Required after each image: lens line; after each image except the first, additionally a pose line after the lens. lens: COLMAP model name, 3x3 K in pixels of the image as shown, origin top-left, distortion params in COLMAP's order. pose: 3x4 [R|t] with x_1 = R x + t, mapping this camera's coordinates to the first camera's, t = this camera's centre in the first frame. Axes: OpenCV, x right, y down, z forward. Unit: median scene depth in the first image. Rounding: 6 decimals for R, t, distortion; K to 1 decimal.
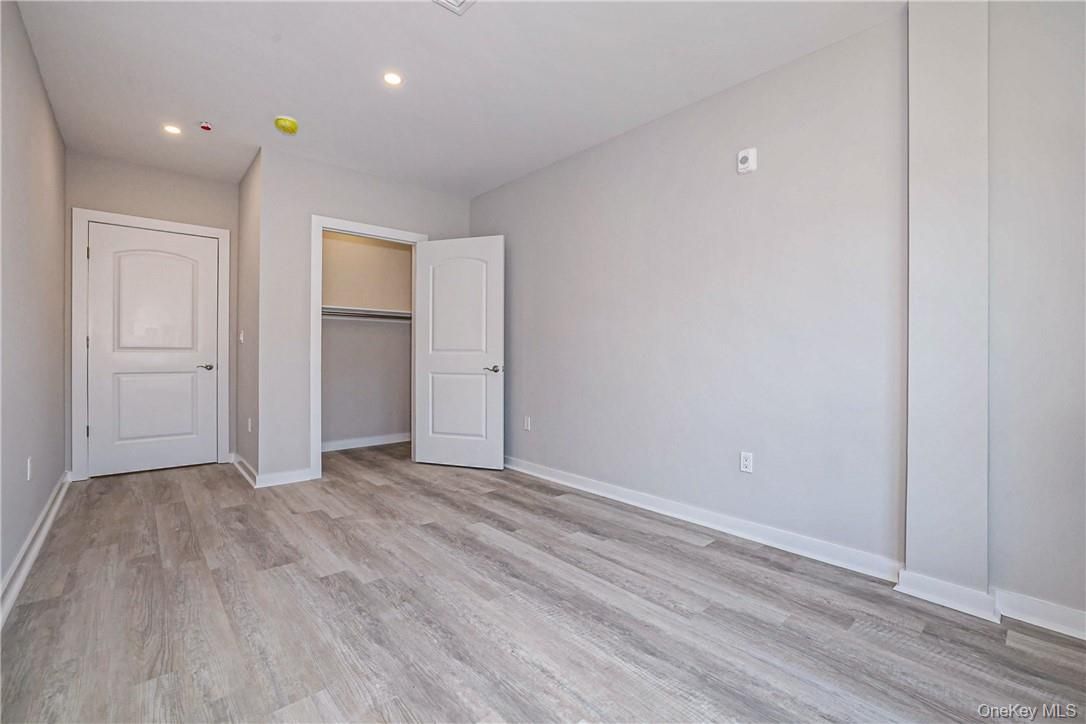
lens RADIAL K [[466.5, 0, 539.7], [0, 466.5, 359.2], [0, 0, 1]] dist [-0.032378, 0.004120]
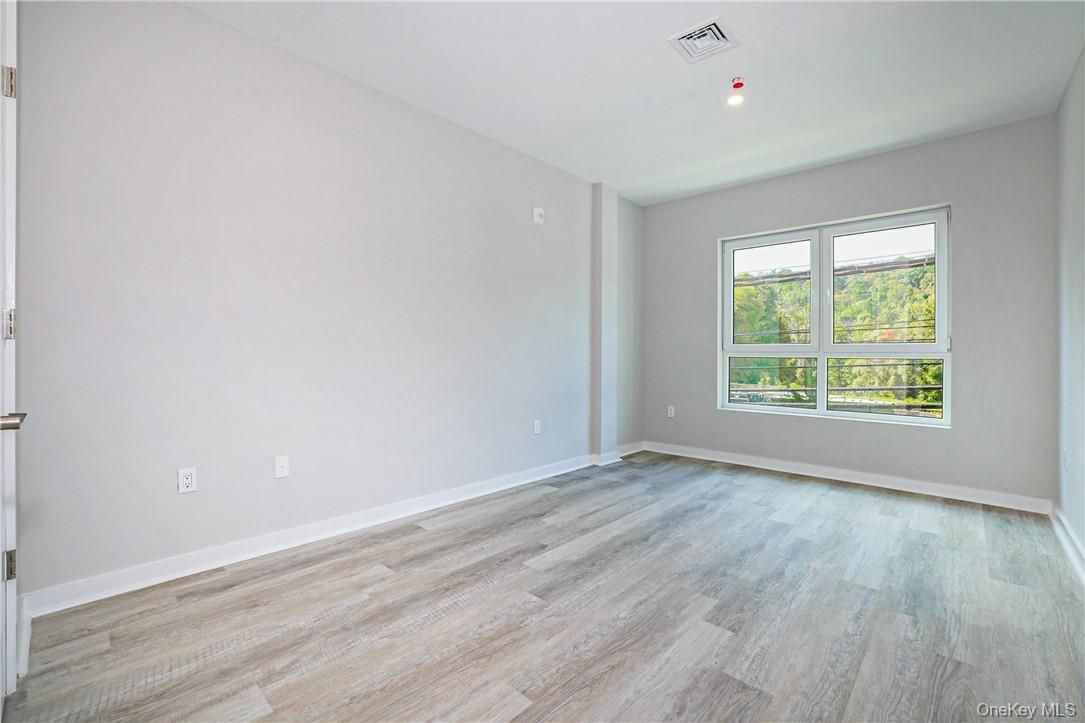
lens RADIAL K [[466.1, 0, 539.0], [0, 466.1, 356.3], [0, 0, 1]] dist [-0.032378, 0.004120]
pose [[-0.091946, -0.011104, 0.995702, -1.162084], [-0.000265, 0.999938, 0.011127, -0.013798], [-0.995764, 0.000759, -0.091944, 1.329248]]
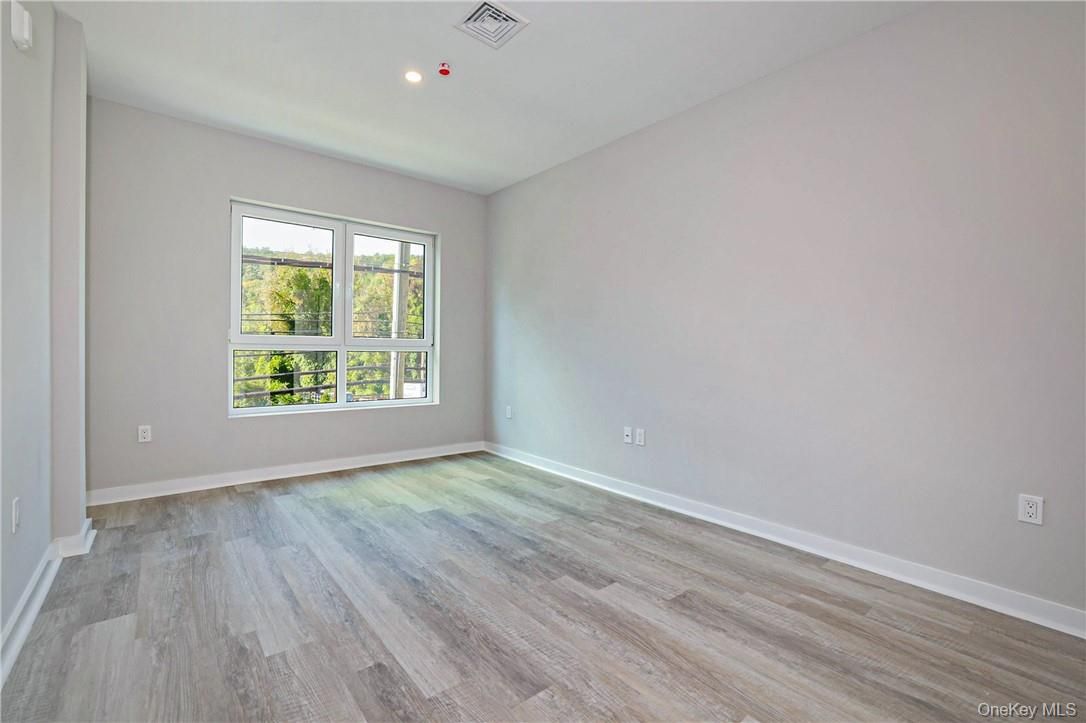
lens RADIAL K [[466.5, 0, 541.3], [0, 466.5, 355.1], [0, 0, 1]] dist [-0.032378, 0.004120]
pose [[-0.999277, -0.021960, 0.031027, -0.319256], [-0.021459, 0.999635, 0.016391, -0.018103], [-0.031376, 0.015713, -0.999384, 1.863126]]
